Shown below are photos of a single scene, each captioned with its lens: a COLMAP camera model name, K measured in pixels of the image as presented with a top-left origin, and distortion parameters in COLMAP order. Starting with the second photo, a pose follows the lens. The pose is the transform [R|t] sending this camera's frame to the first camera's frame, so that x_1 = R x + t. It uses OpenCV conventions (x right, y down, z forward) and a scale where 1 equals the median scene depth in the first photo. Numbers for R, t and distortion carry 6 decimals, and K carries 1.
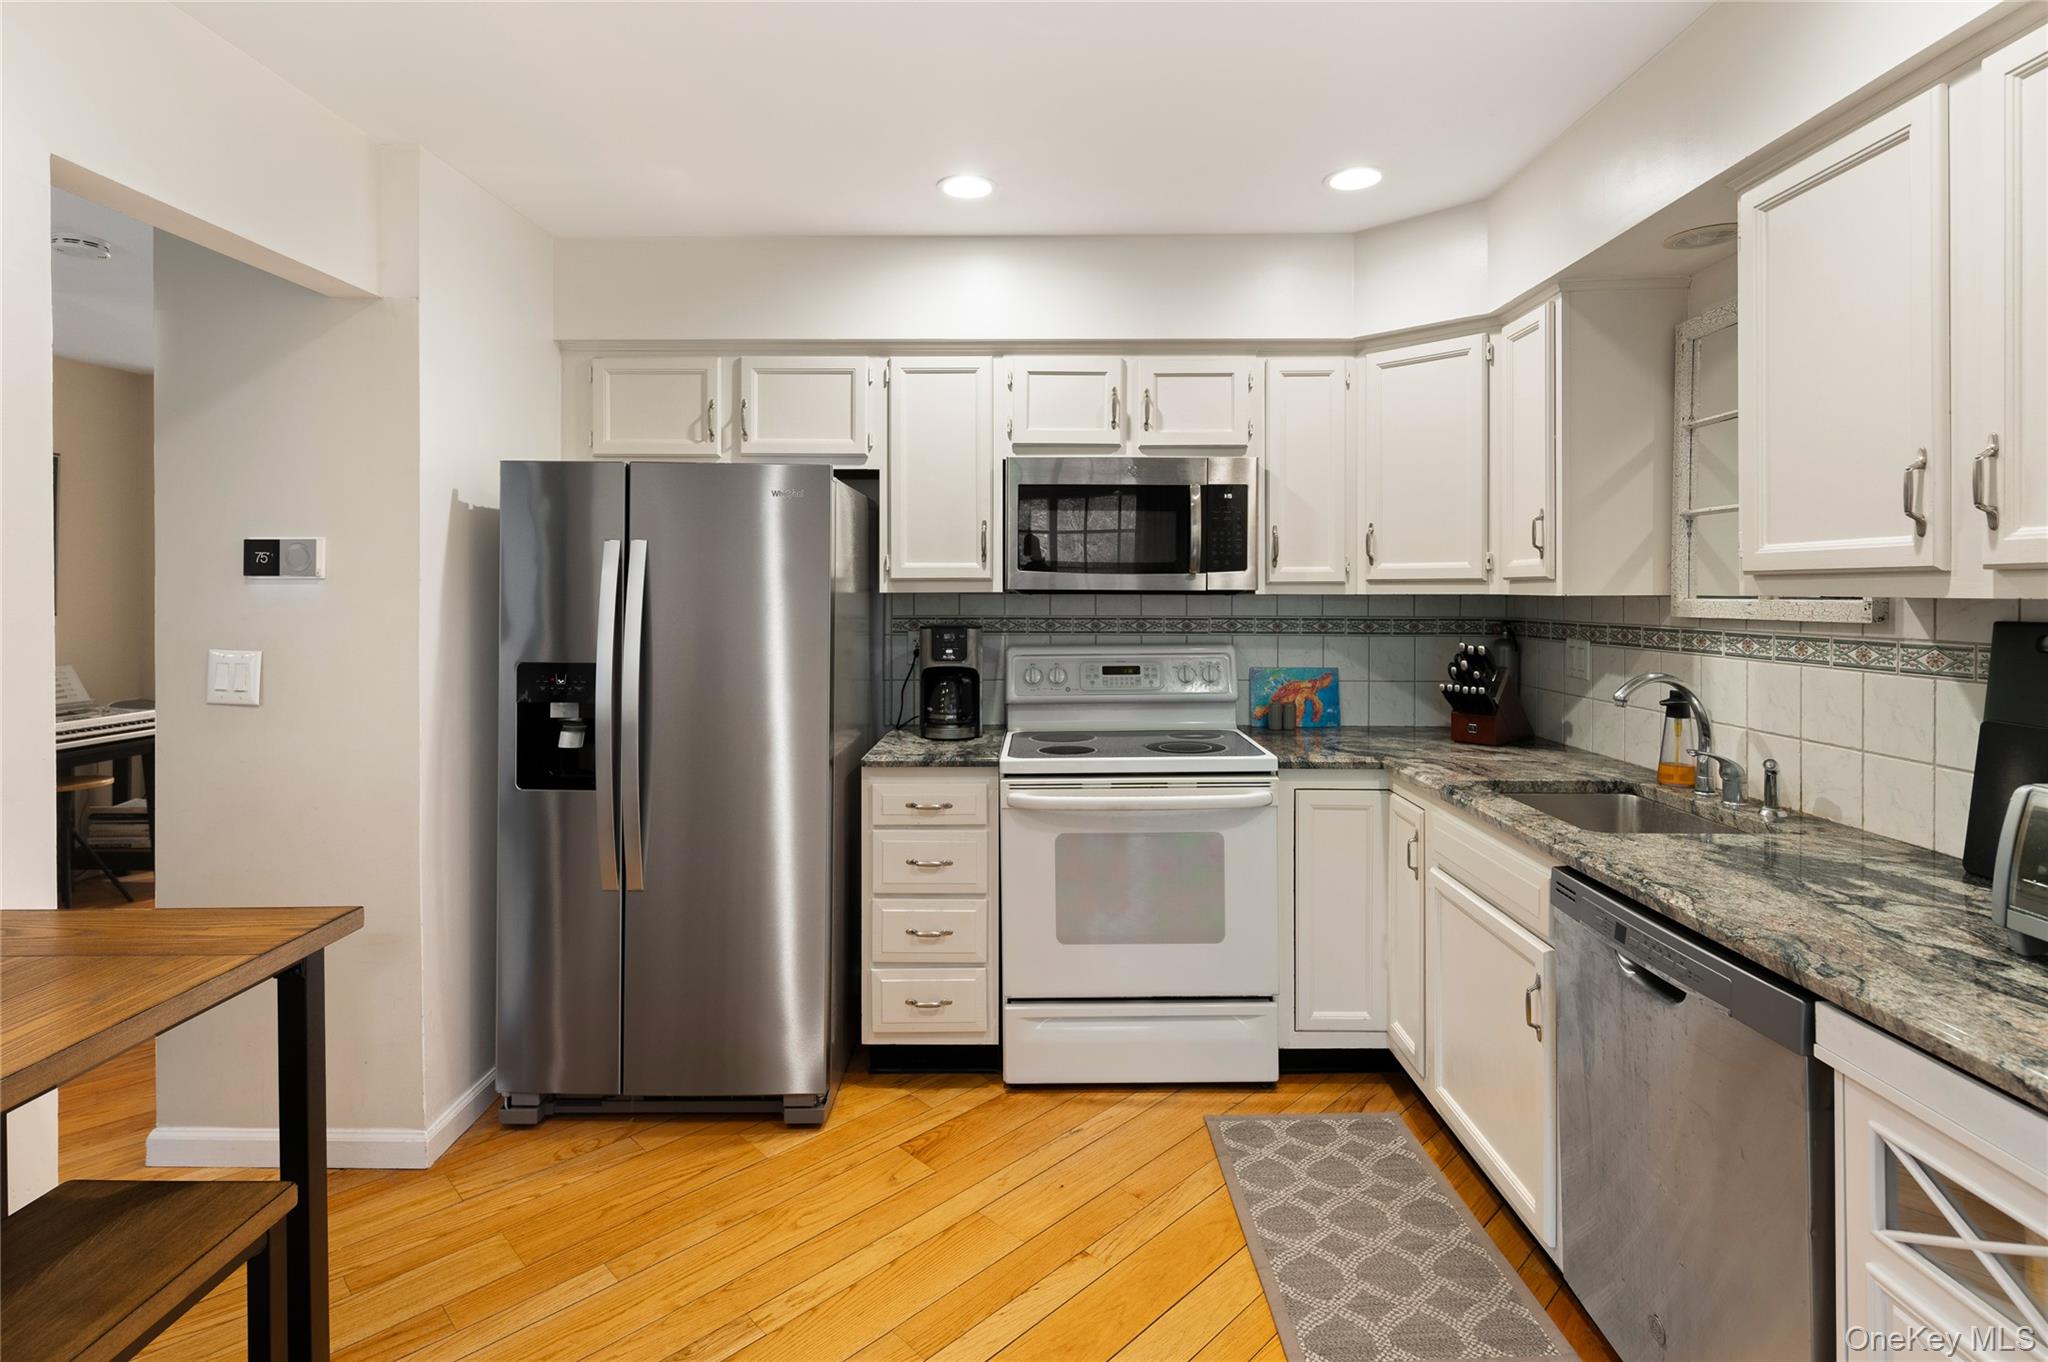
lens RADIAL K [[994.2, 0, 1029.4], [0, 994.2, 592.1], [0, 0, 1]] dist [0.005658, -0.005761]
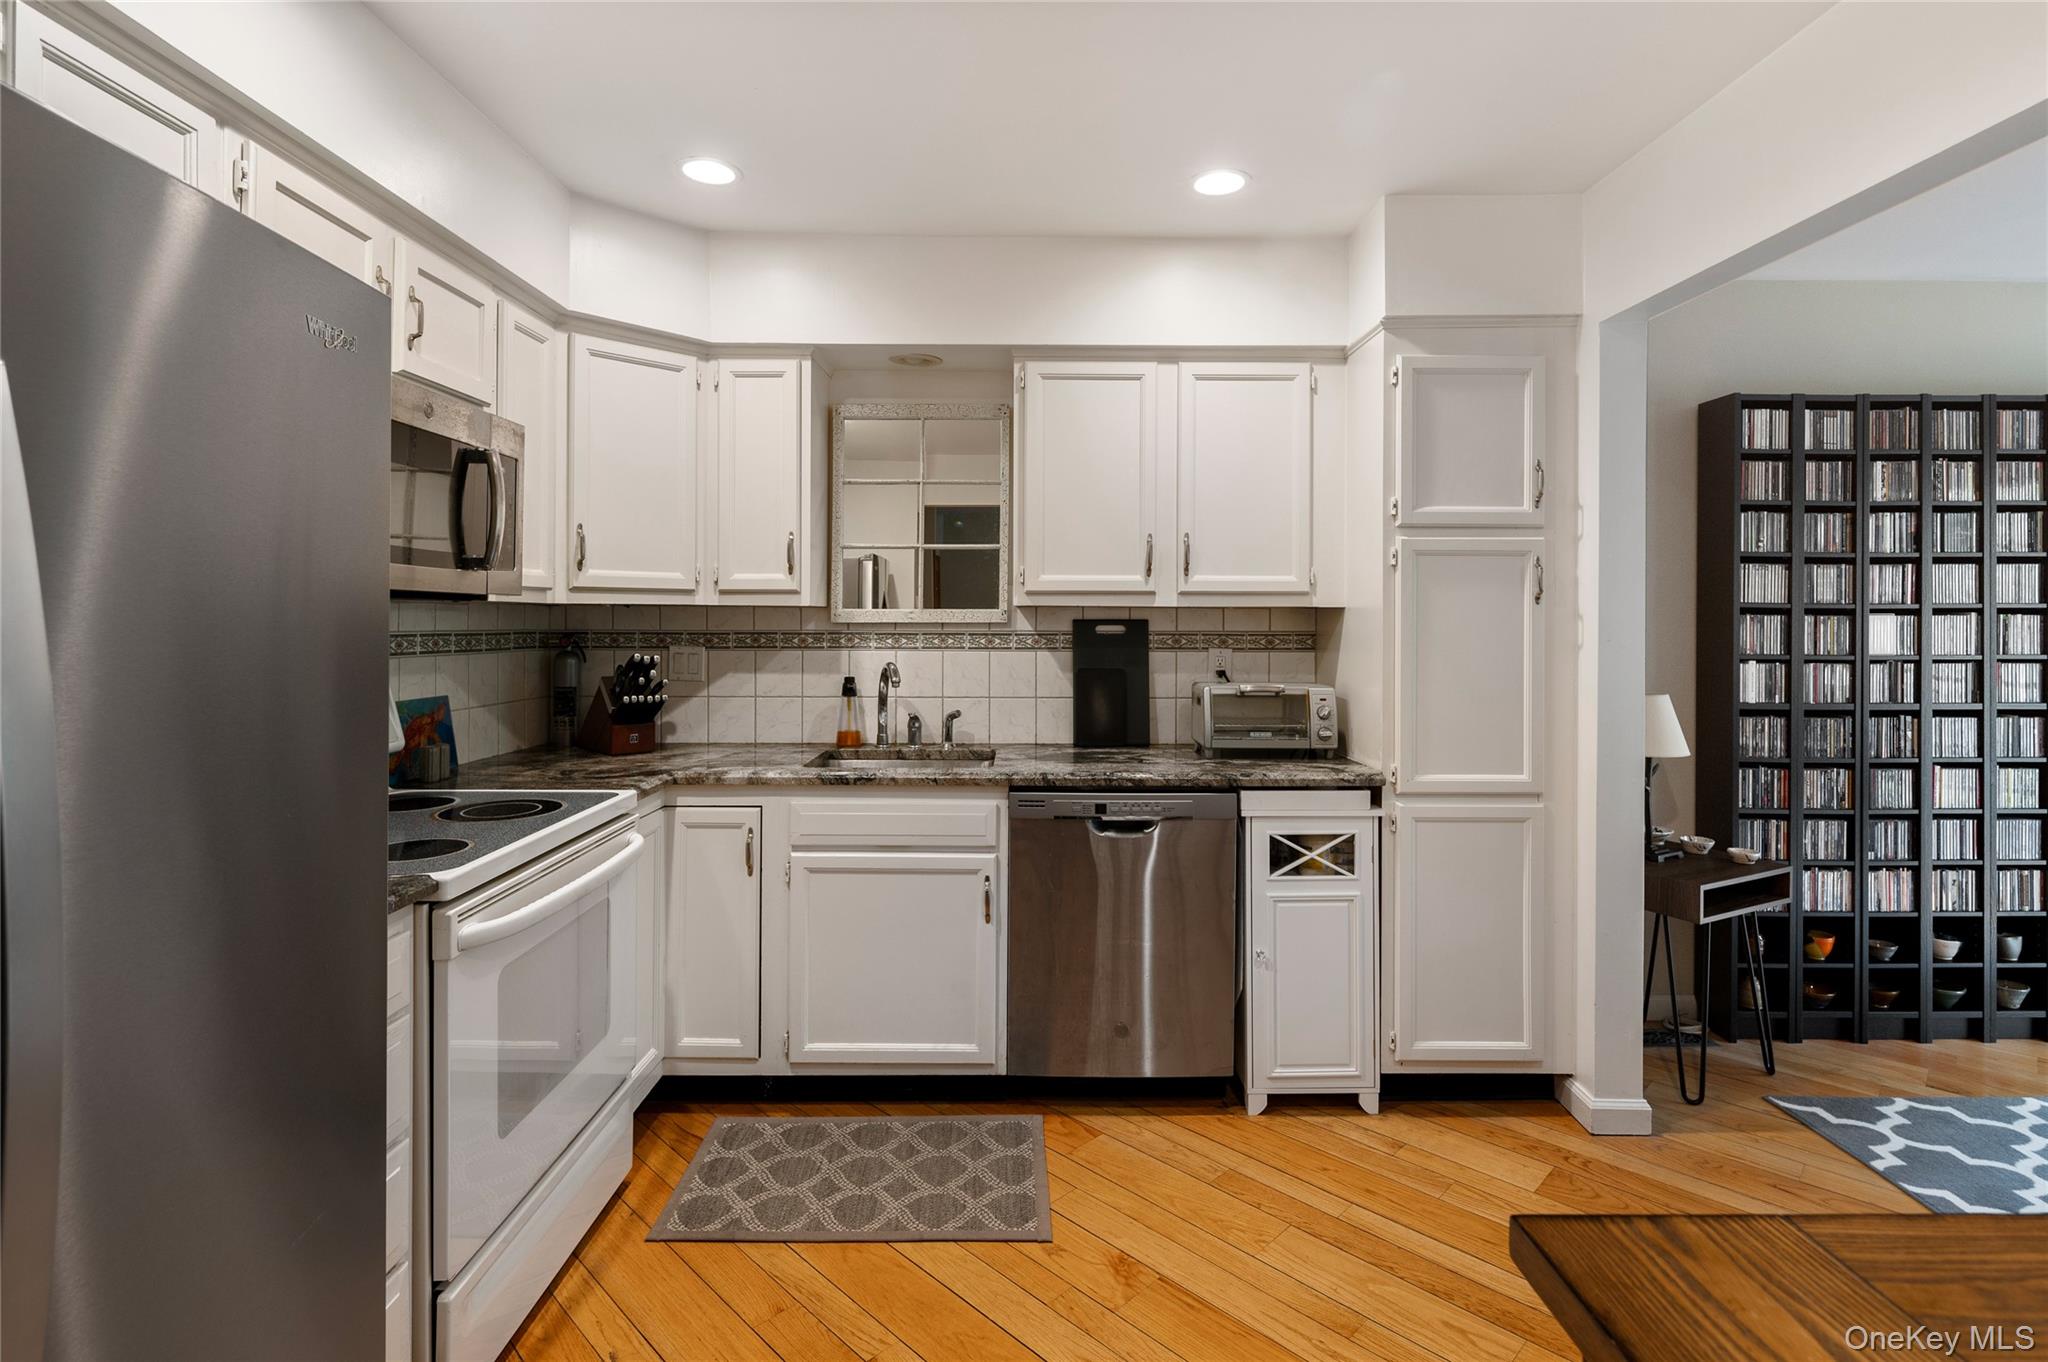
lens RADIAL K [[999.2, 0, 1033.5], [0, 999.2, 615.4], [0, 0, 1]] dist [-0.010196, -0.000341]
pose [[-0.008942, 0.002949, 0.999956, -0.604346], [-0.001528, 0.999994, -0.002962, 0.016430], [-0.999959, -0.001554, -0.008938, 0.650720]]
